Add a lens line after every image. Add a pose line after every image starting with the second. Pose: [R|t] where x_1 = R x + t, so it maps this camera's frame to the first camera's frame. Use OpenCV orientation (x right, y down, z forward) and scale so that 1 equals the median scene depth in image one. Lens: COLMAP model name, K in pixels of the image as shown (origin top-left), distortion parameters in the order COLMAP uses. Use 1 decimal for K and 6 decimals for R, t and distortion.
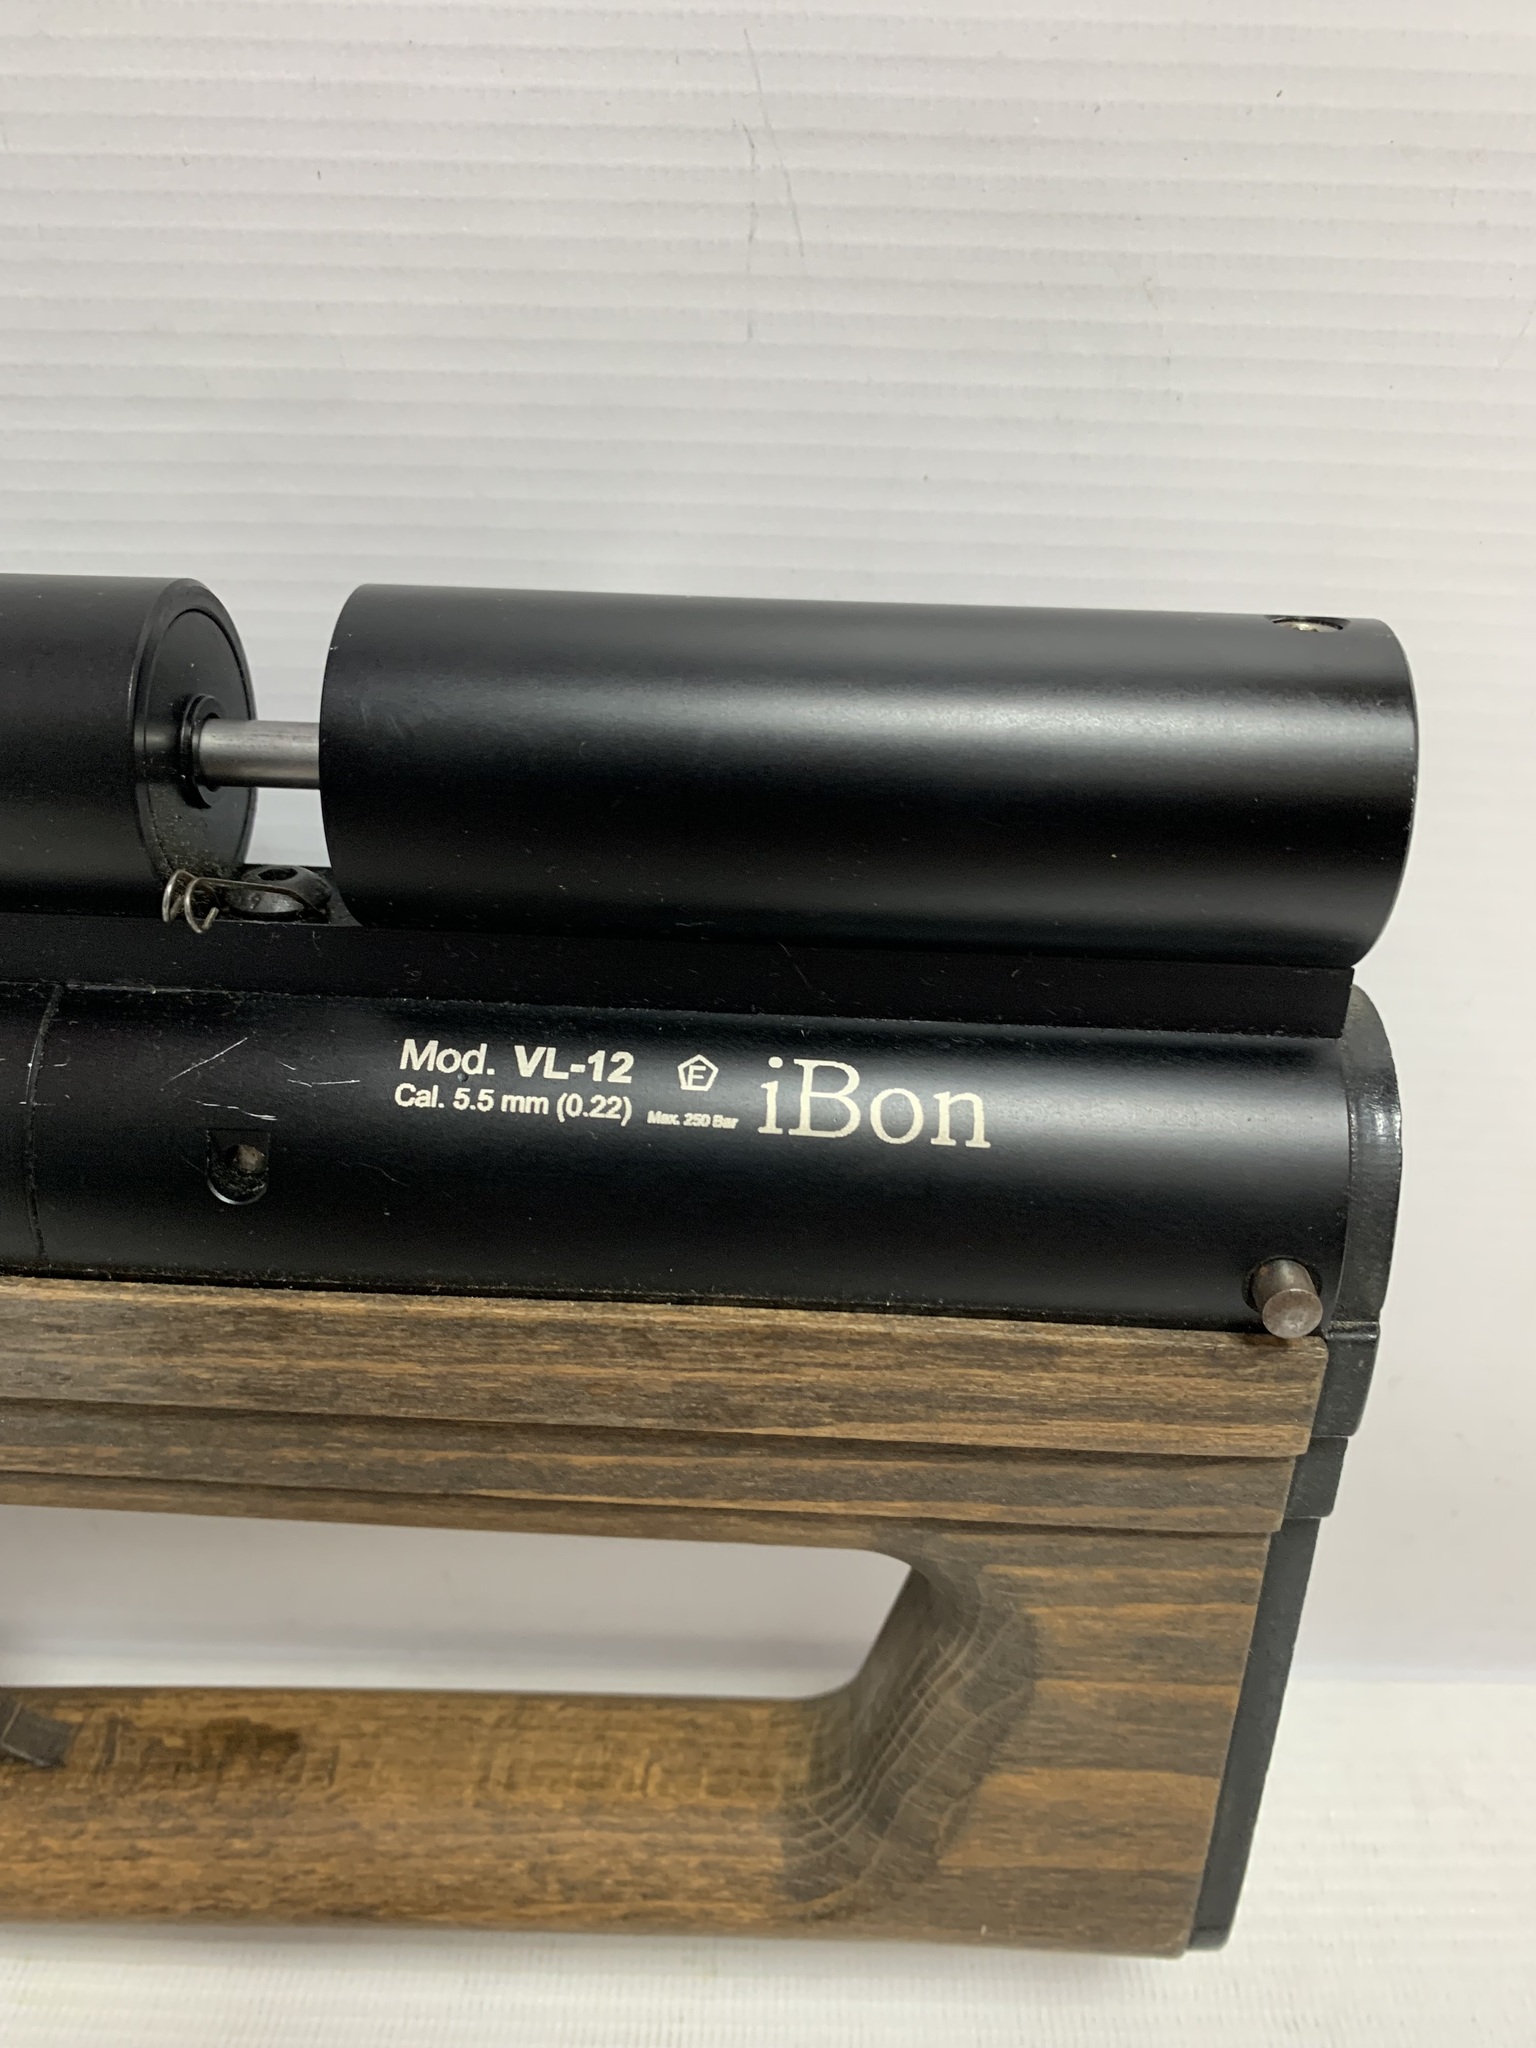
lens RADIAL K [[1512.6, 0, 783.8], [0, 1512.6, 1033.3], [0, 0, 1]] dist [0.007918, -0.011448]
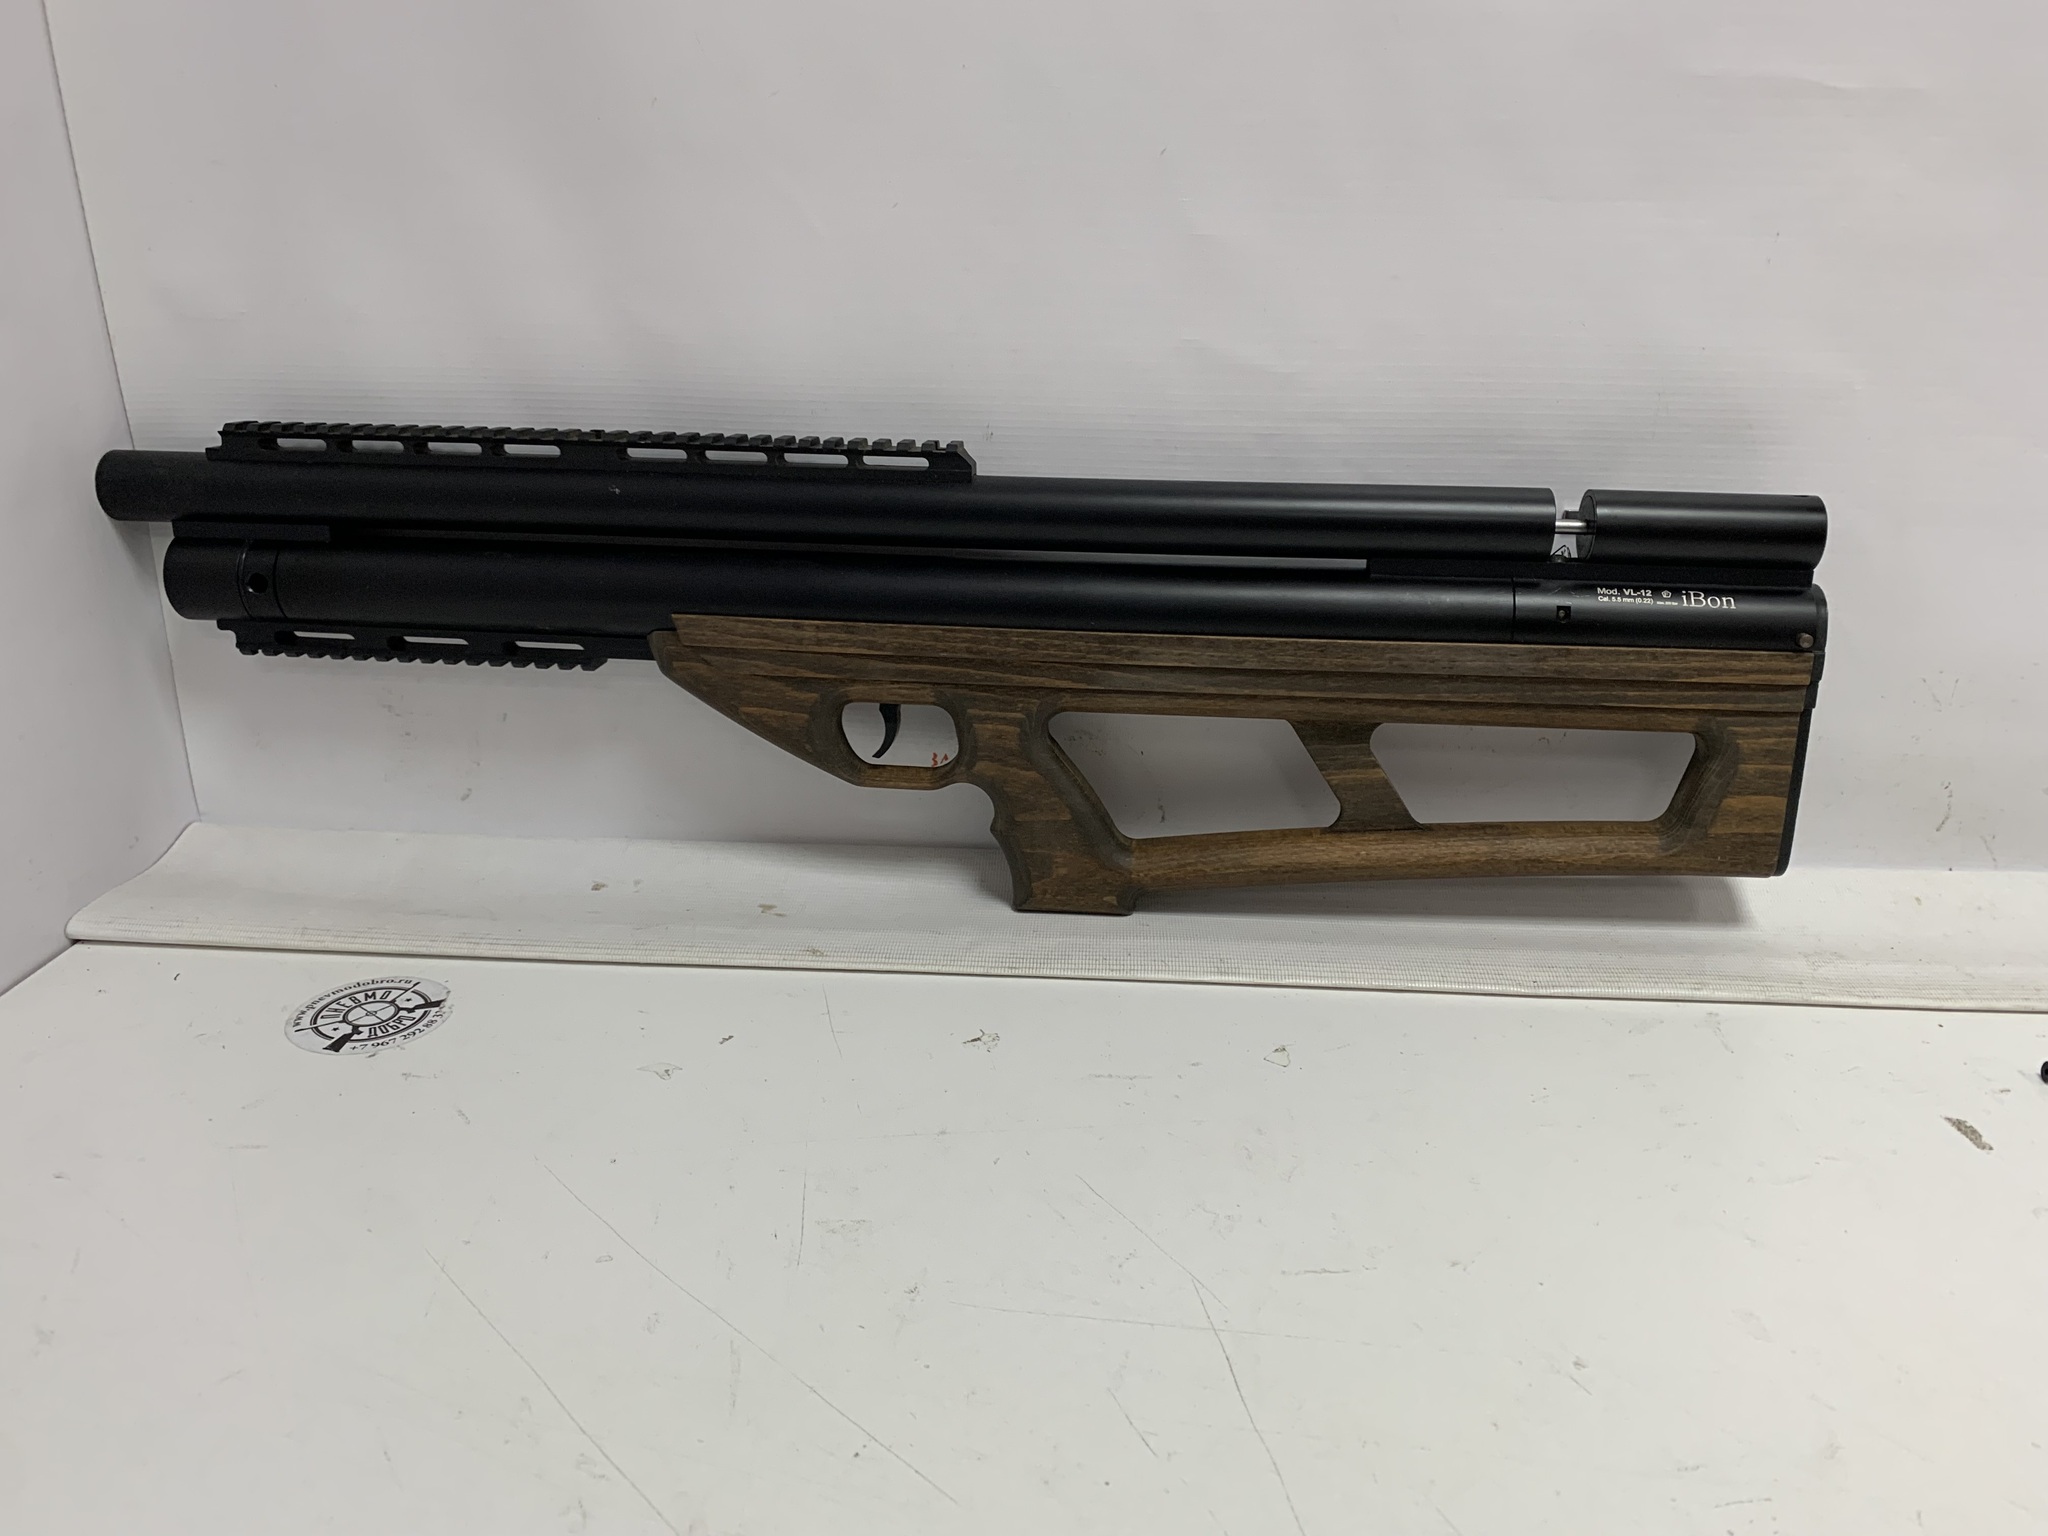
lens RADIAL K [[1512.6, 0, 1072.5], [0, 1512.6, 788.6], [0, 0, 1]] dist [0.007918, -0.011448]
pose [[0.999876, 0.008457, -0.013297, -1.624585], [-0.010624, 0.984964, -0.172435, 1.285686], [0.011639, 0.172555, 0.984931, -3.089654]]
